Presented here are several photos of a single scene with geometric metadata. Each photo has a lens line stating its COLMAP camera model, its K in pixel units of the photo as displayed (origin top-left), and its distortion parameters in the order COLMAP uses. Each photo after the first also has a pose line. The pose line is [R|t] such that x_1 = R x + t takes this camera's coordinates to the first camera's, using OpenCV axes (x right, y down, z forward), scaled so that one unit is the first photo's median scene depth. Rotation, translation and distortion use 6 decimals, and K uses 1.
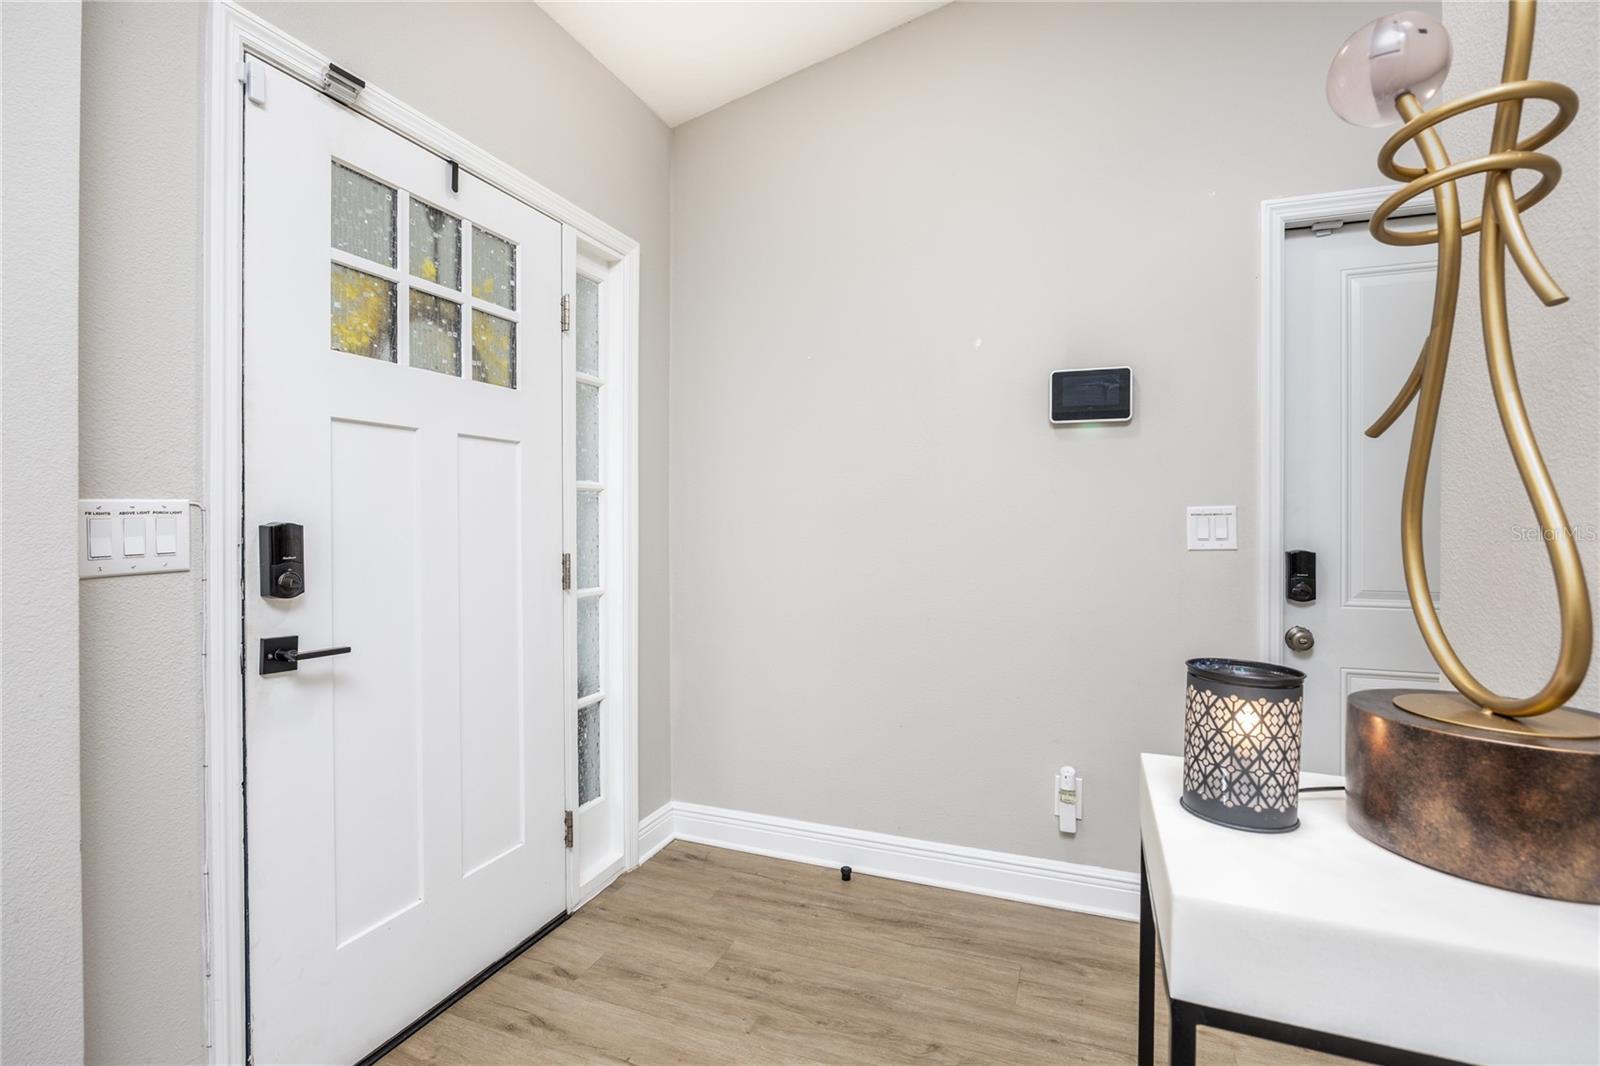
lens RADIAL K [[781.5, 0, 796.6], [0, 781.5, 521.0], [0, 0, 1]] dist [-0.000135, -0.000064]
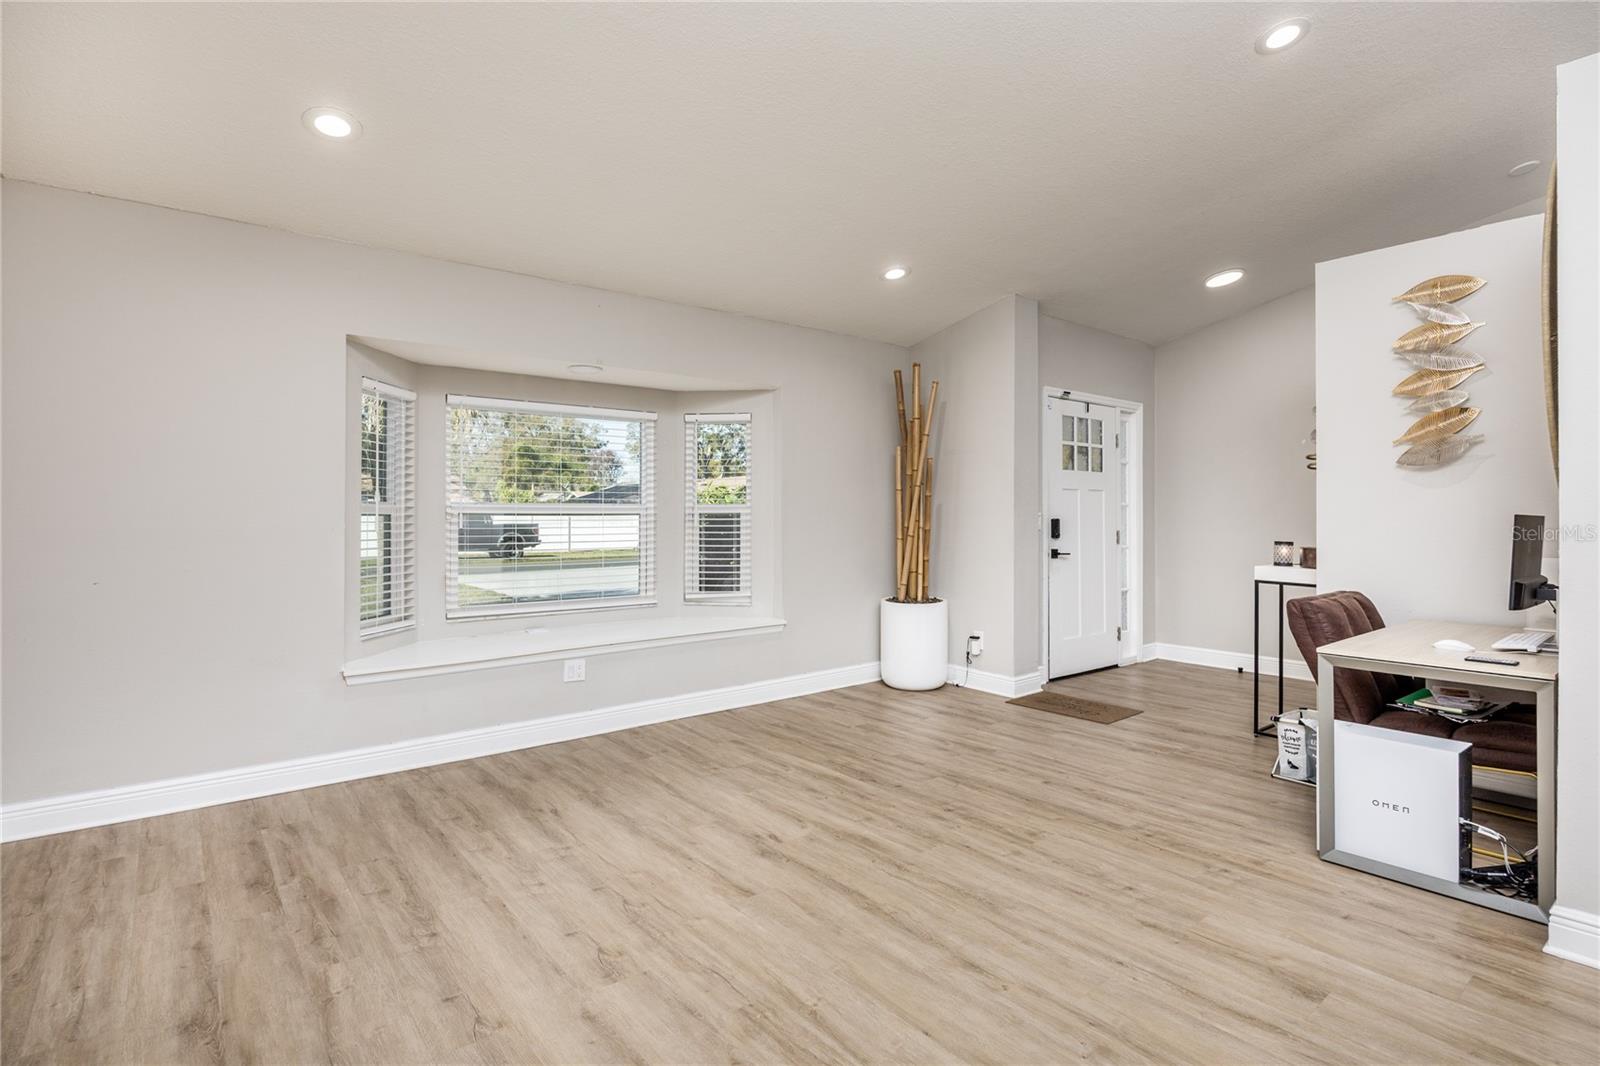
lens RADIAL K [[781.5, 0, 798.7], [0, 781.5, 518.1], [0, 0, 1]] dist [-0.000135, -0.000064]
pose [[0.860300, 0.001886, -0.509784, 0.164879], [-0.006788, 0.999947, -0.007755, 0.031316], [0.509742, 0.010132, 0.860268, -2.385536]]
